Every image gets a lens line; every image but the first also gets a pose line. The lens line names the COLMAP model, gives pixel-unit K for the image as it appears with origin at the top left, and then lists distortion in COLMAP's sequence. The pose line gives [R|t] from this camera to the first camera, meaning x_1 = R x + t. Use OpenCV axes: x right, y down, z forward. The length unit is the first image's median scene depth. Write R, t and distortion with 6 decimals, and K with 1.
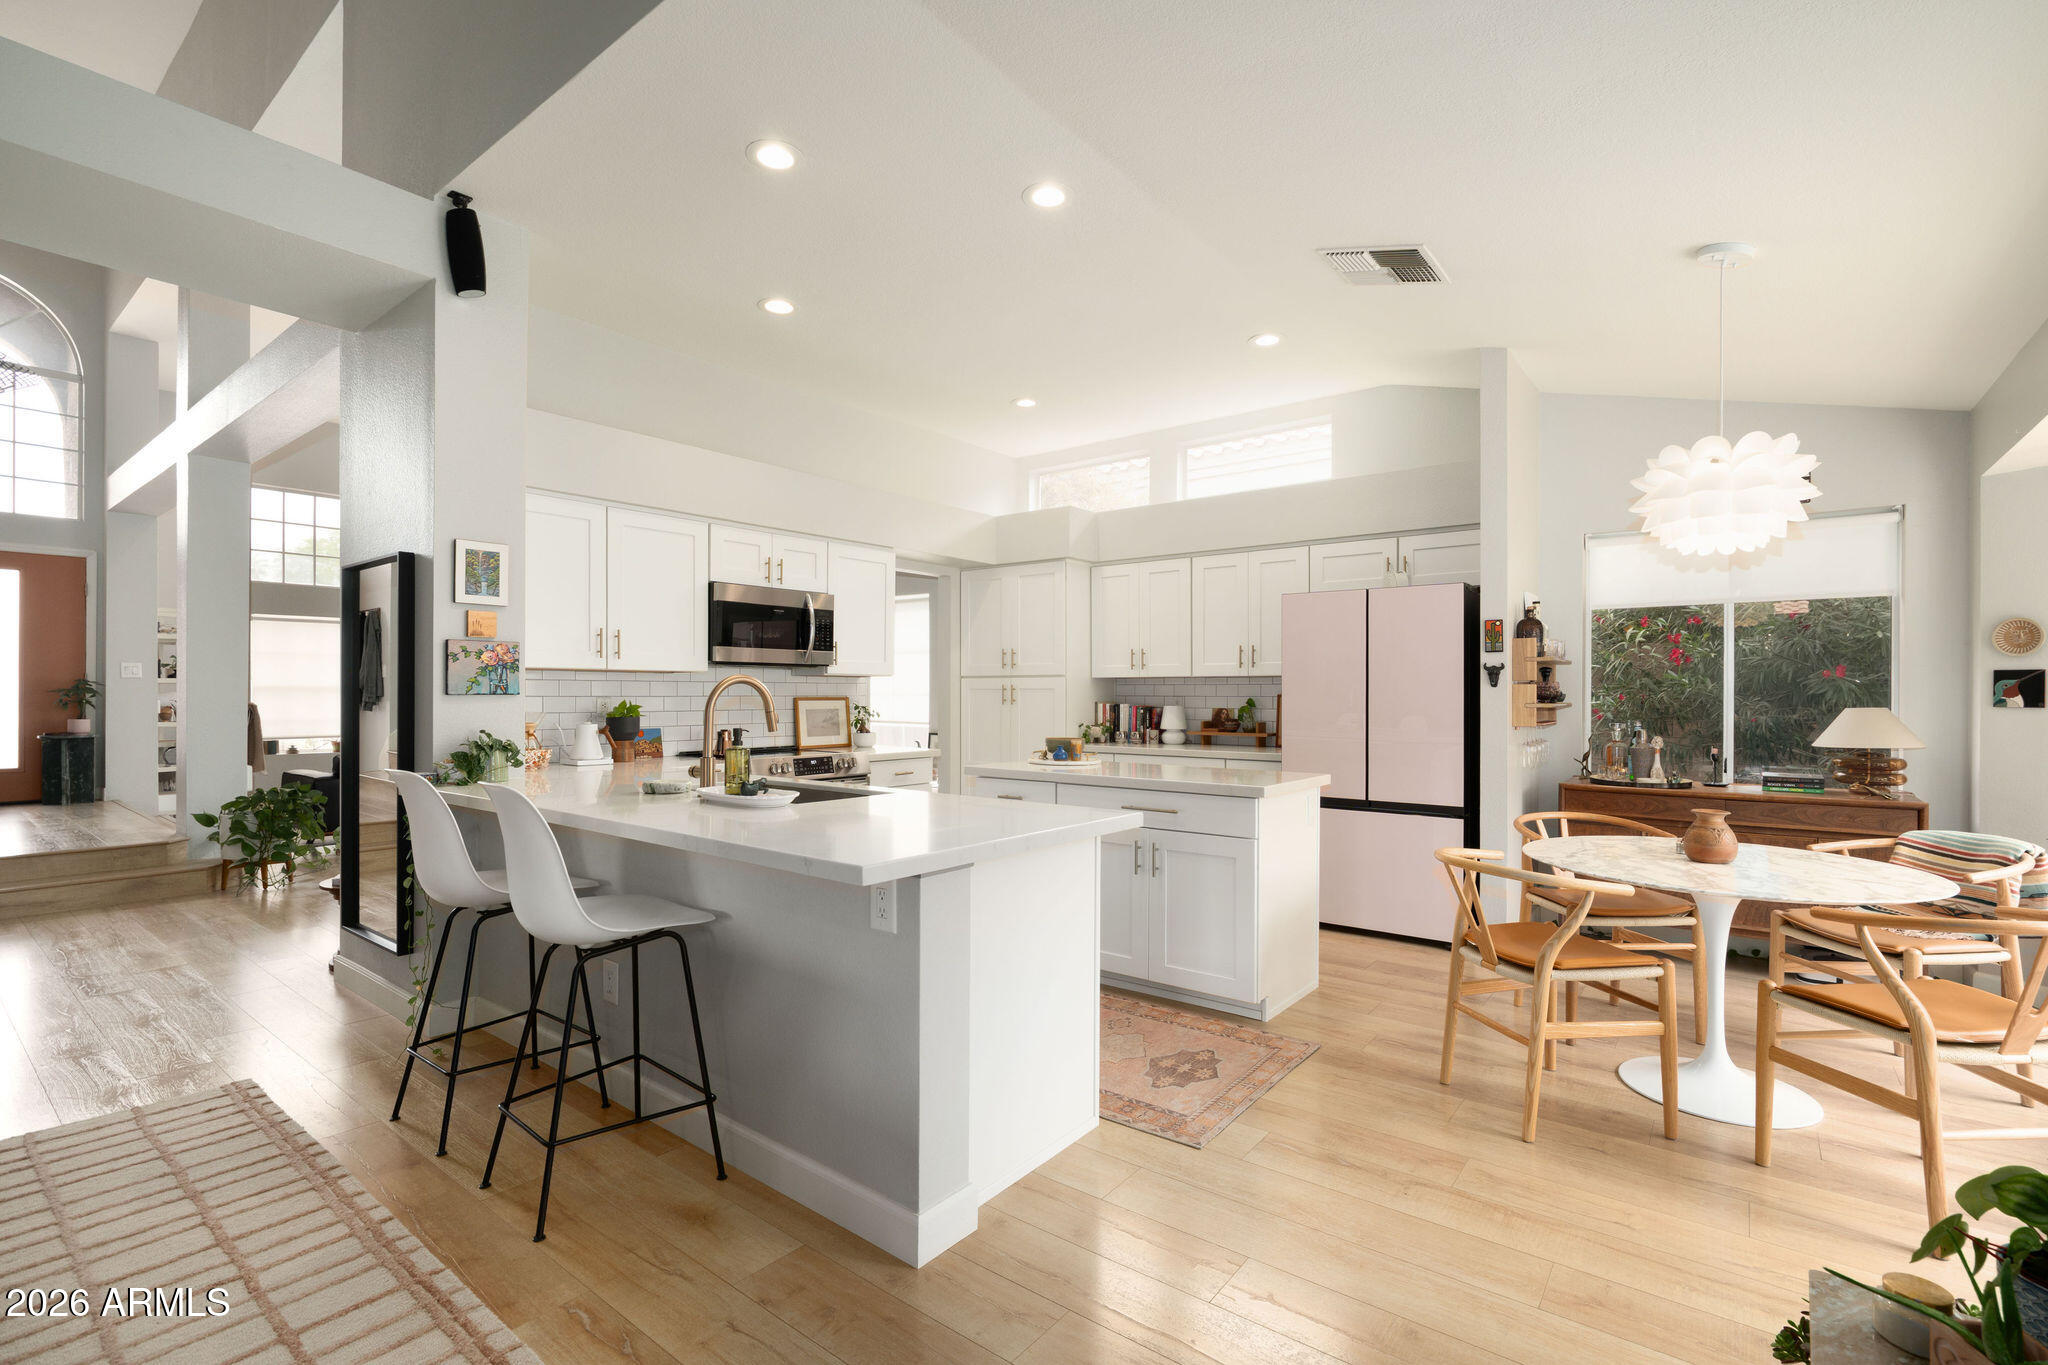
lens RADIAL K [[908.9, 0, 1024.0], [0, 908.9, 682.5], [0, 0, 1]] dist [-0.000426, 0.000114]
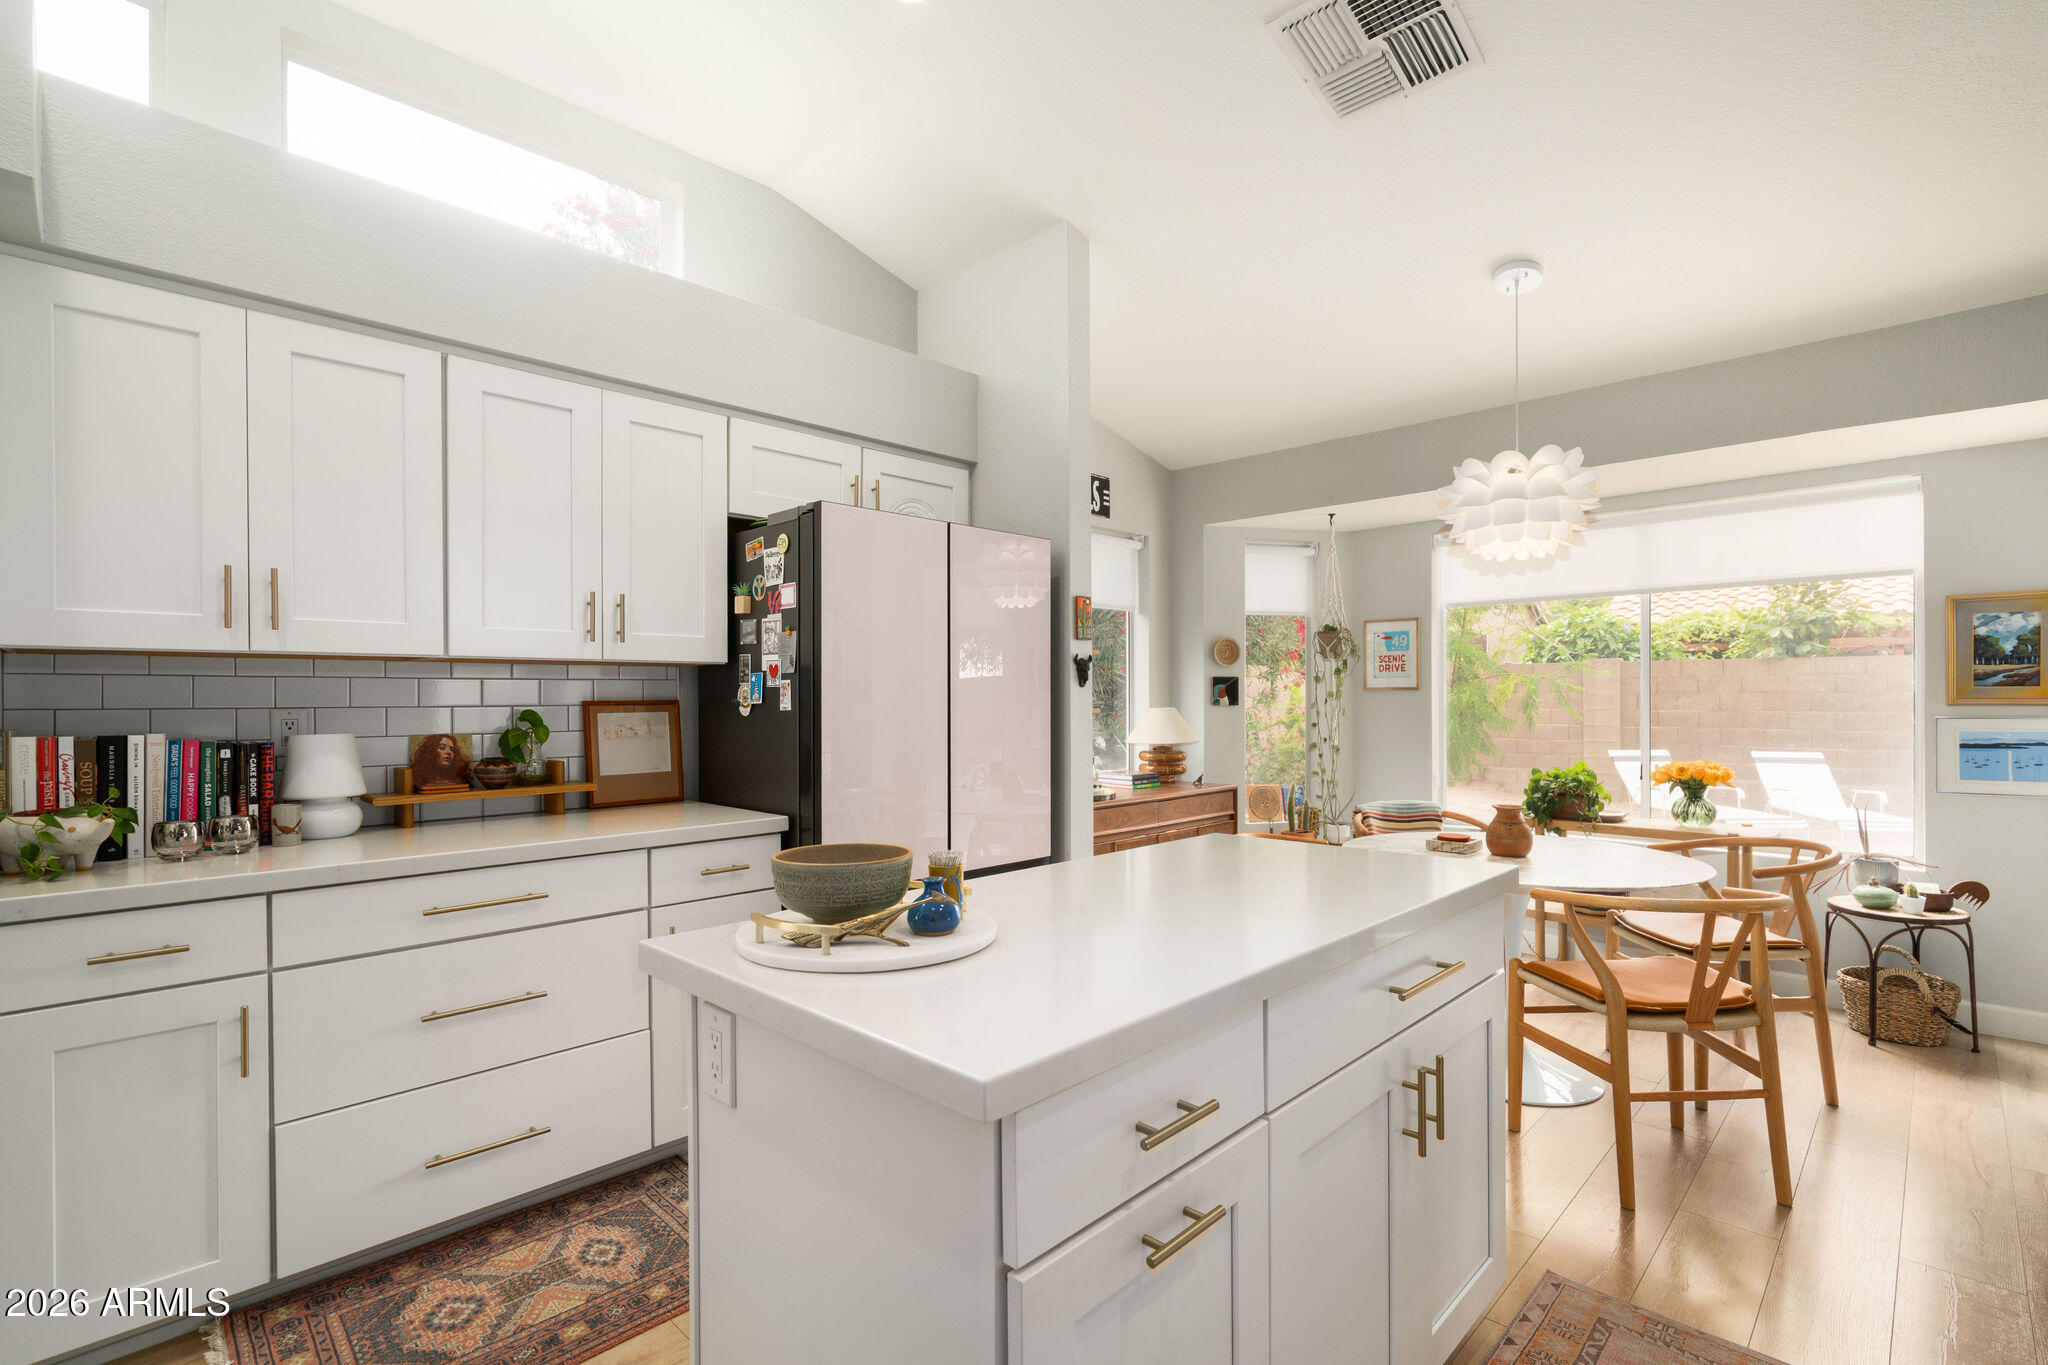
lens RADIAL K [[951.4, 0, 1024.0], [0, 951.4, 682.5], [0, 0, 1]] dist [0.000225, -0.000384]
pose [[0.116738, 0.015055, 0.993049, -0.220336], [-0.004273, 0.999883, -0.014656, 0.011273], [-0.993154, -0.002533, 0.116788, 0.808594]]
